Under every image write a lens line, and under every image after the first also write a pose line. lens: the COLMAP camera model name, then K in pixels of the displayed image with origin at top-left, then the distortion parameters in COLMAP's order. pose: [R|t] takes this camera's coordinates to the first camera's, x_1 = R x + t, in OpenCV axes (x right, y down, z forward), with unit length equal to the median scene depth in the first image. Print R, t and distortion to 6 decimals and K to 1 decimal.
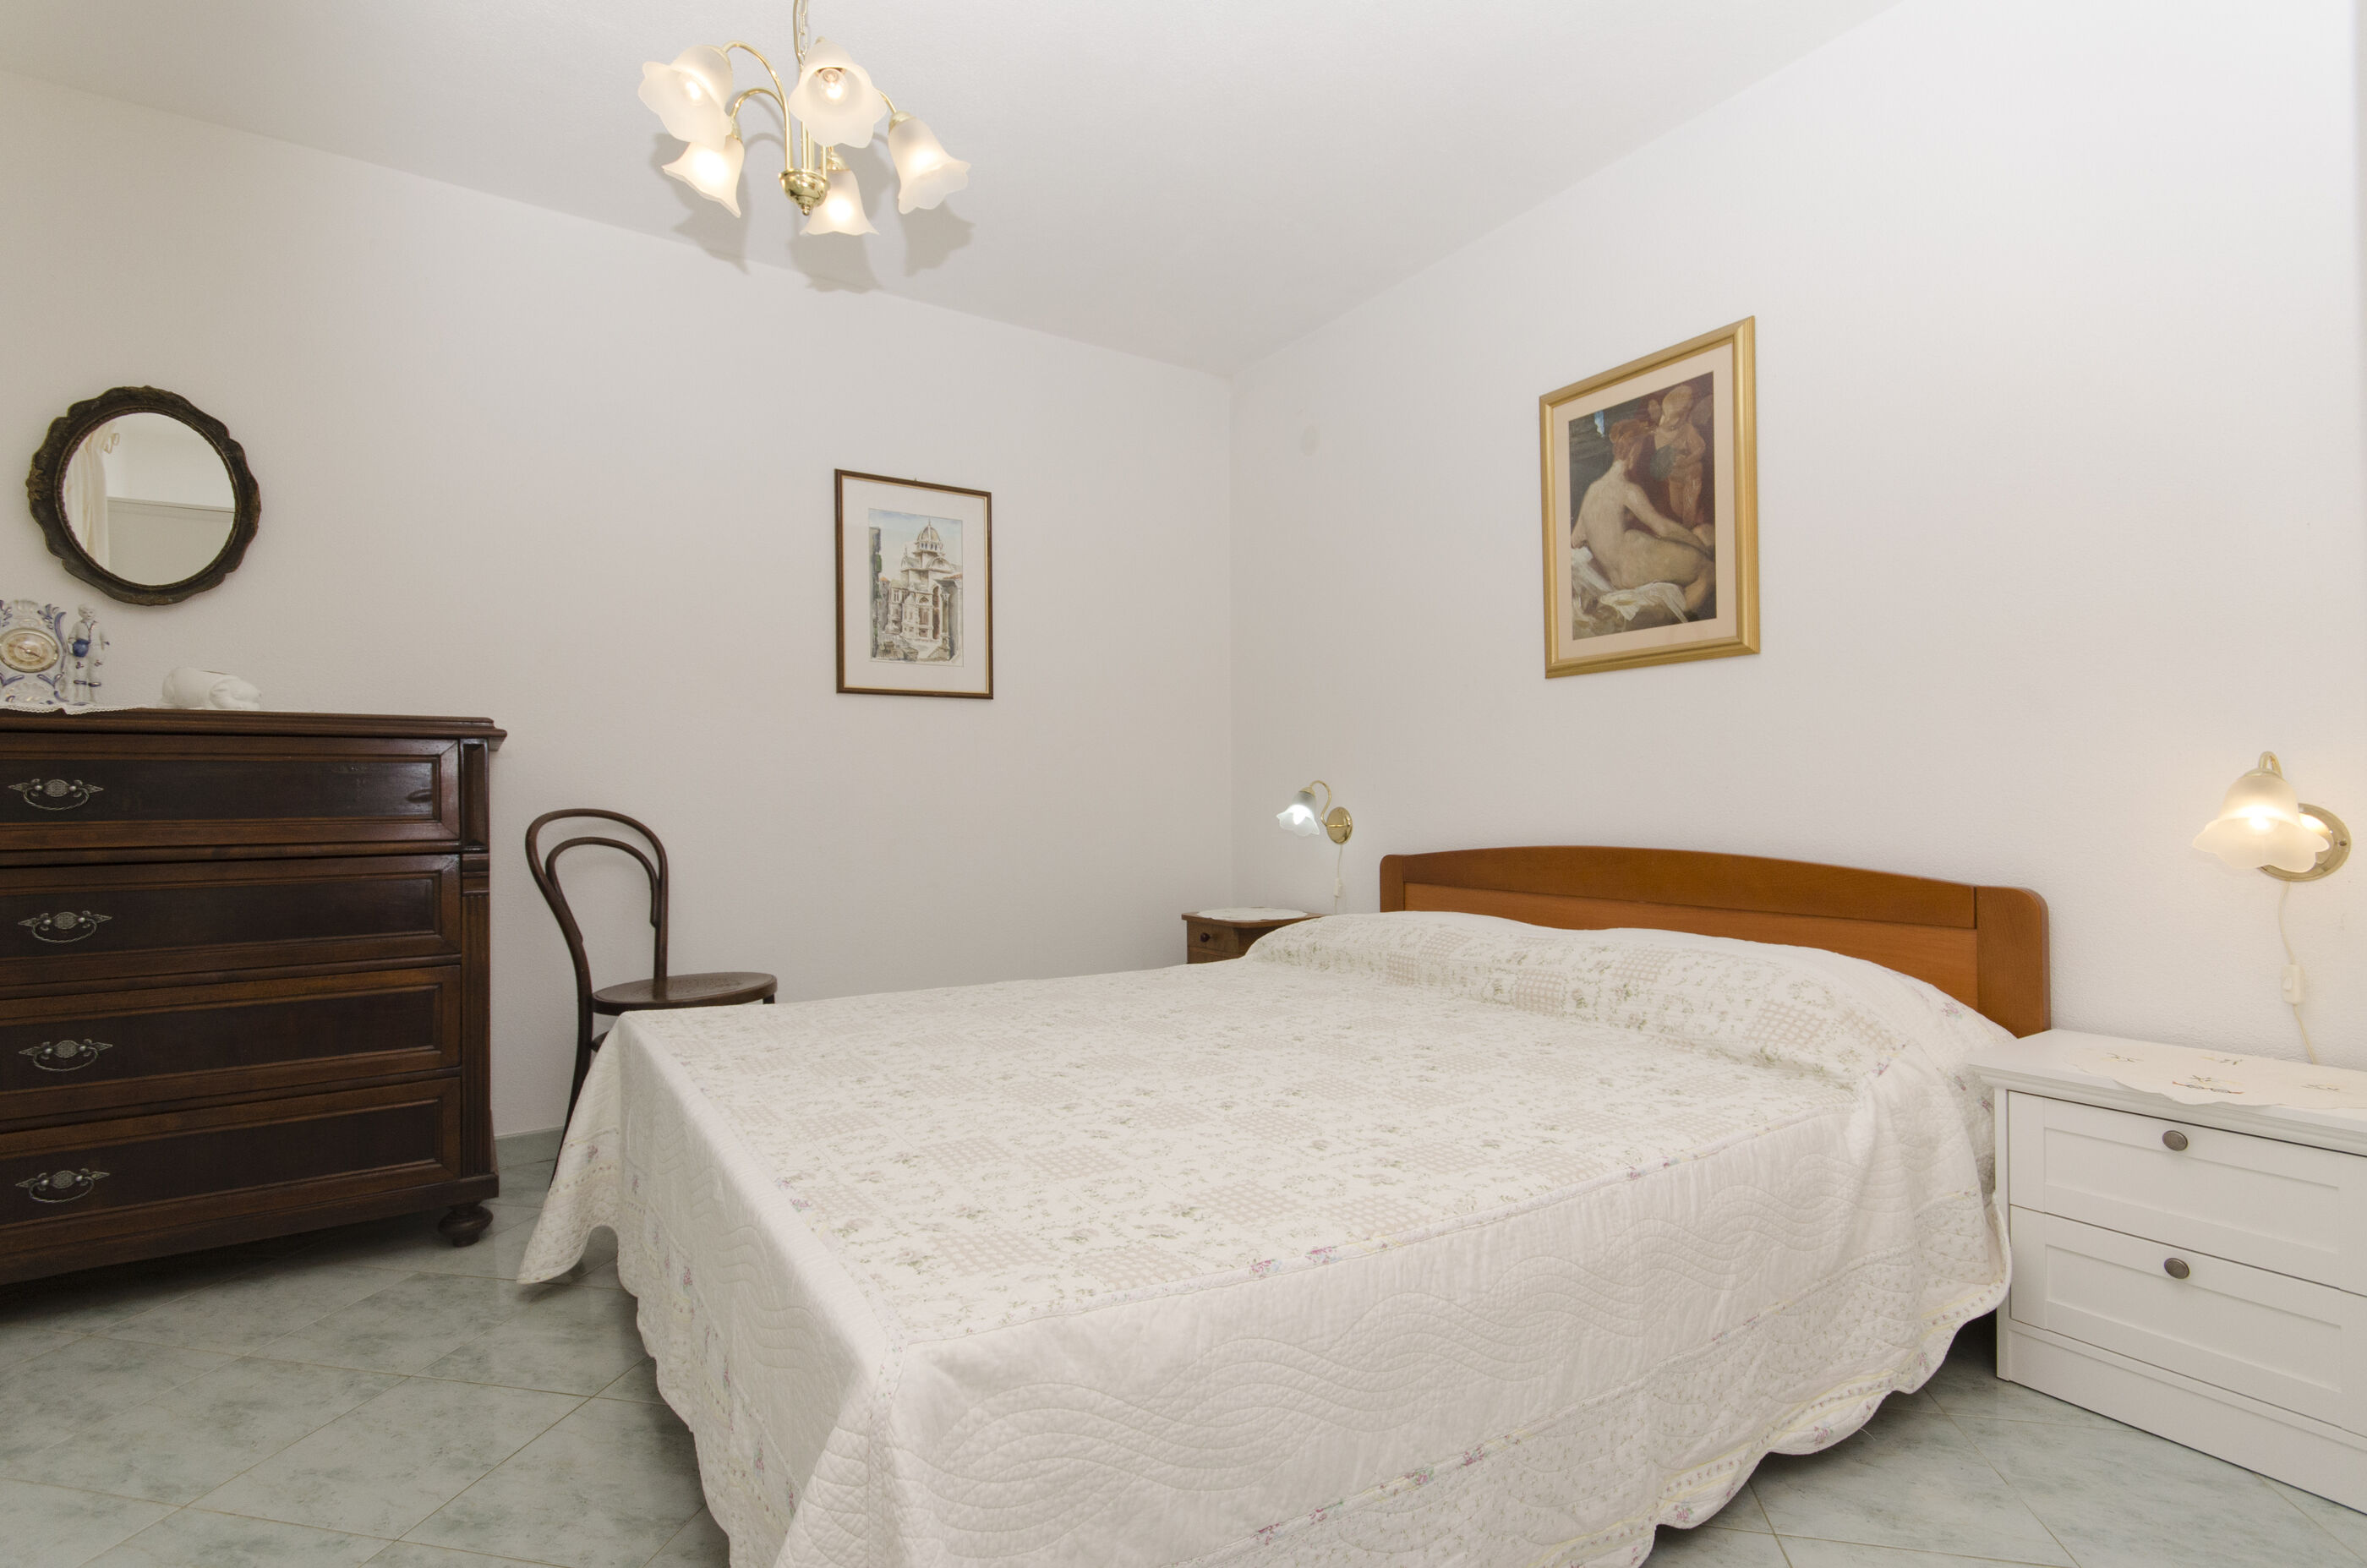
lens RADIAL K [[1111.9, 0, 1183.5], [0, 1111.9, 784.0], [0, 0, 1]] dist [0.001967, 0.000050]
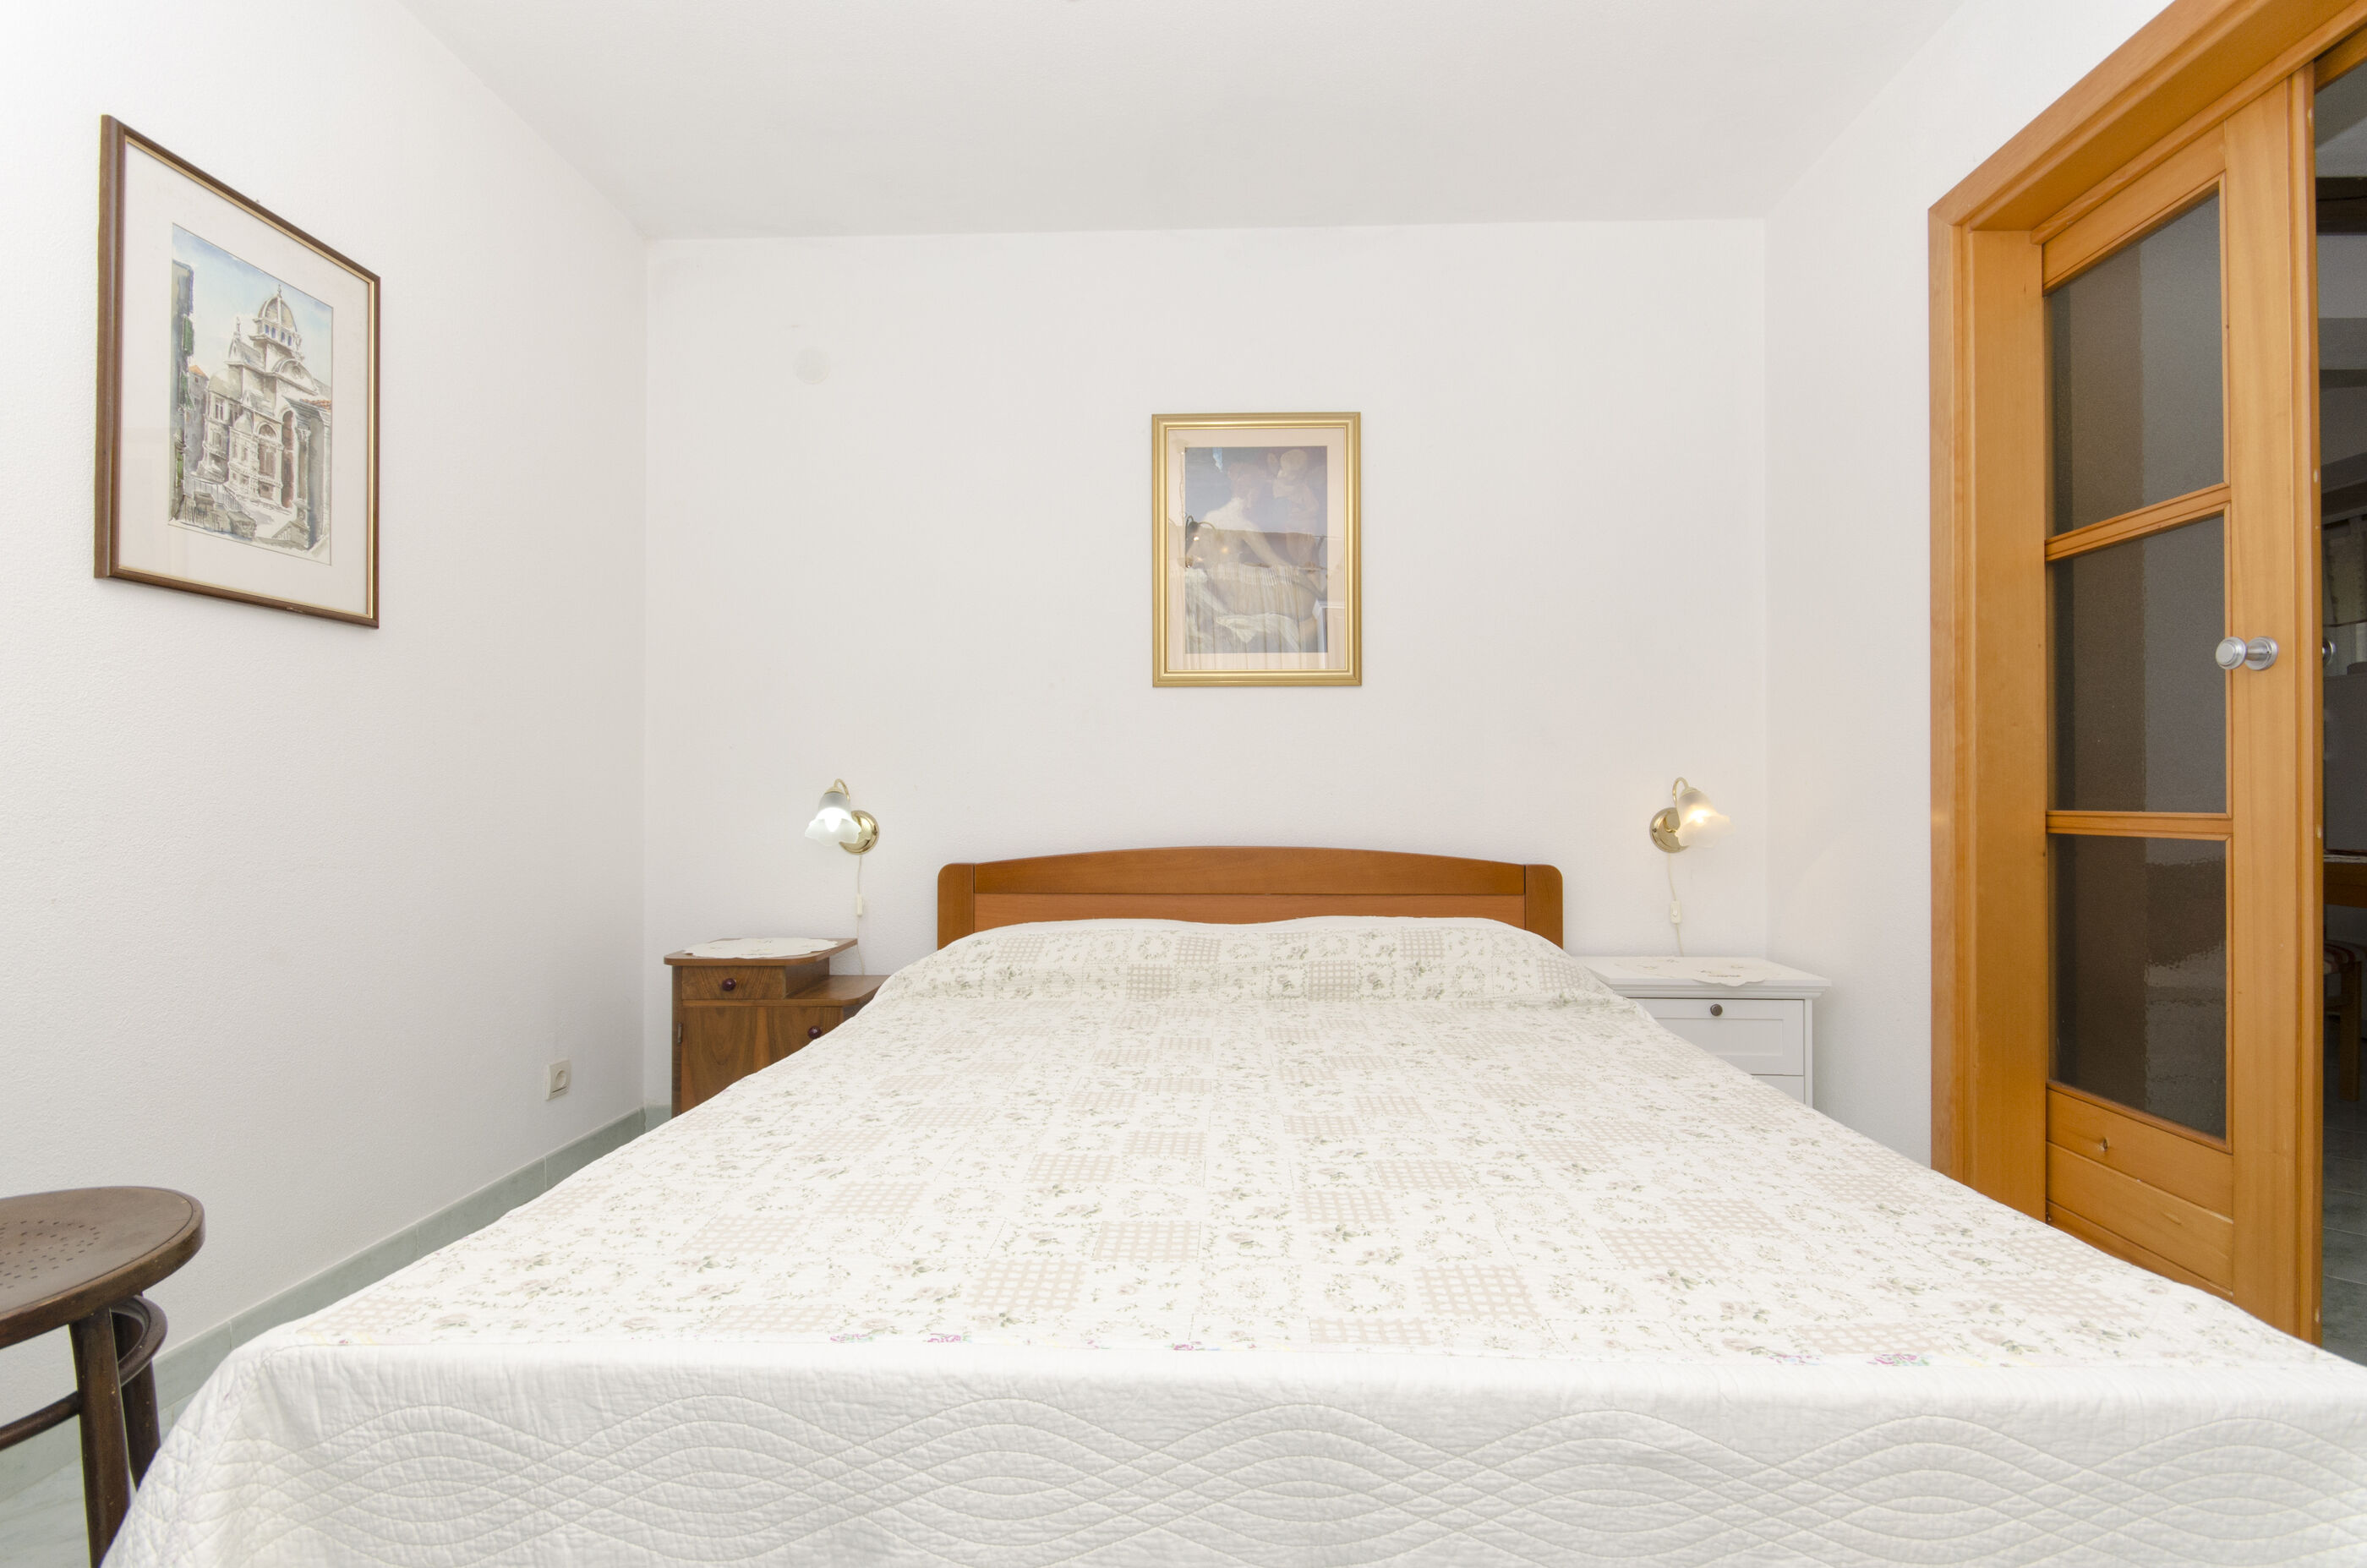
lens RADIAL K [[1085.7, 0, 1183.5], [0, 1085.7, 784.0], [0, 0, 1]] dist [-0.001625, -0.000954]
pose [[0.569579, 0.015759, 0.821785, -0.419335], [-0.016675, 0.999832, -0.007616, 0.003252], [-0.821767, -0.009366, 0.569747, 0.339439]]
